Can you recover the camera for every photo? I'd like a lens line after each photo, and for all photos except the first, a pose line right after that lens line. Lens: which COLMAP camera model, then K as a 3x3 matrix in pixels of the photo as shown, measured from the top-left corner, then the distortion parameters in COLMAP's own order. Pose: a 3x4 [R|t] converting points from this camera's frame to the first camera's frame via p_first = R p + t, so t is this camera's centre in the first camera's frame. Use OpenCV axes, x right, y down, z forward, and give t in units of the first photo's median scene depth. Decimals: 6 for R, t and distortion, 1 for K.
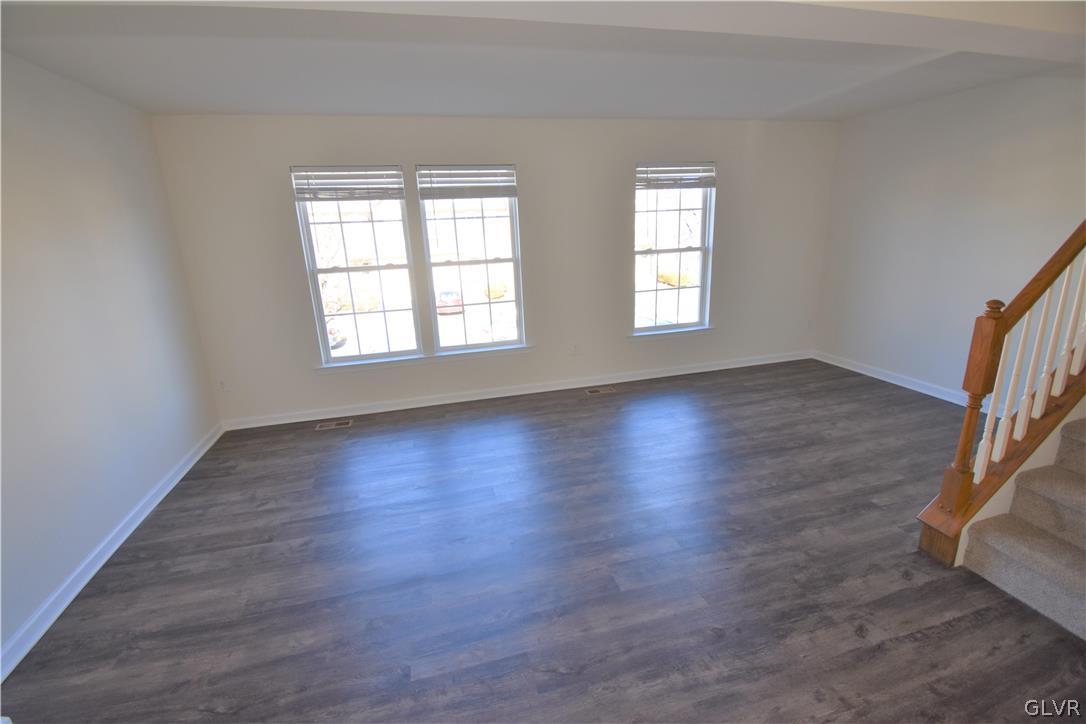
lens RADIAL K [[477.8, 0, 539.2], [0, 477.8, 361.6], [0, 0, 1]] dist [0.016397, -0.025455]
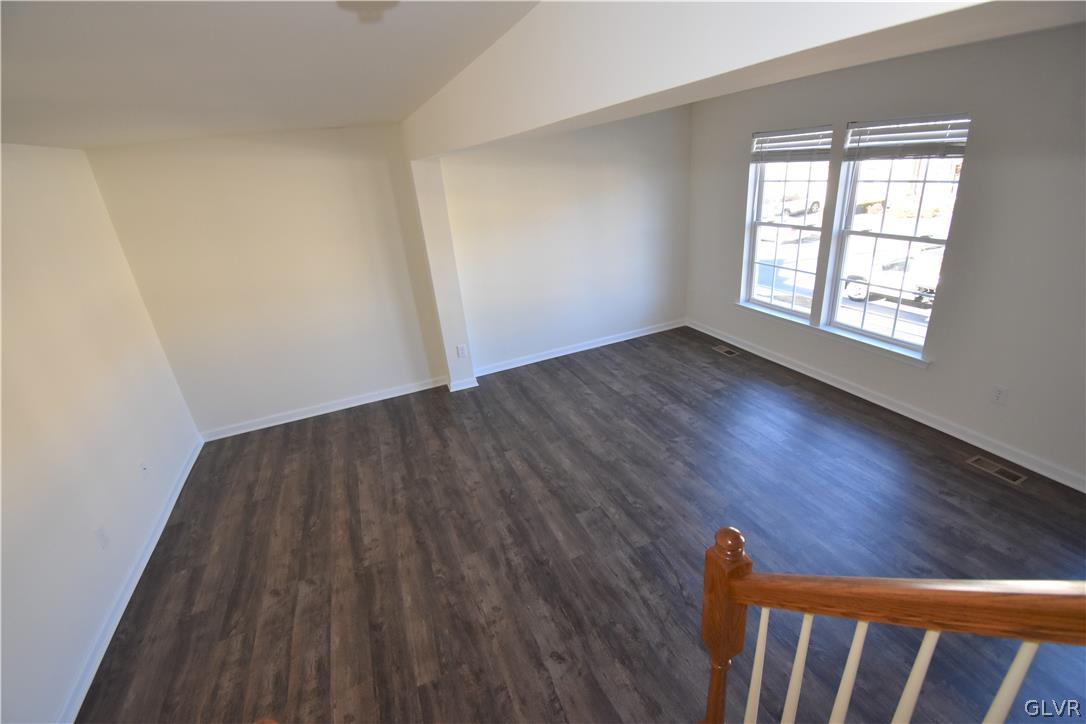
lens RADIAL K [[477.8, 0, 539.2], [0, 477.8, 361.6], [0, 0, 1]] dist [0.016397, -0.025455]
pose [[0.129071, 0.408990, -0.903365, 0.696941], [-0.180624, 0.905441, 0.384123, -0.251842], [0.975047, 0.113590, 0.190739, 0.321717]]
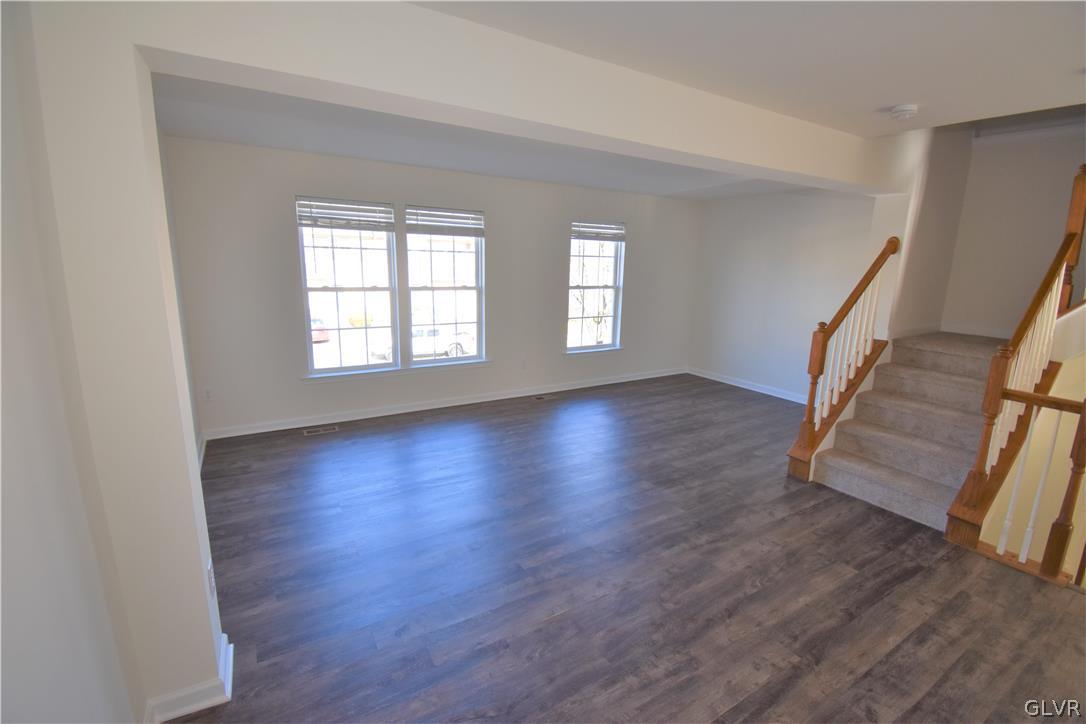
lens RADIAL K [[477.8, 0, 539.2], [0, 477.8, 361.6], [0, 0, 1]] dist [0.016397, -0.025455]
pose [[0.955506, 0.004080, 0.294945, -0.300884], [0.016560, 0.997586, -0.067445, 0.062819], [-0.294508, 0.069329, 0.953131, -0.202689]]
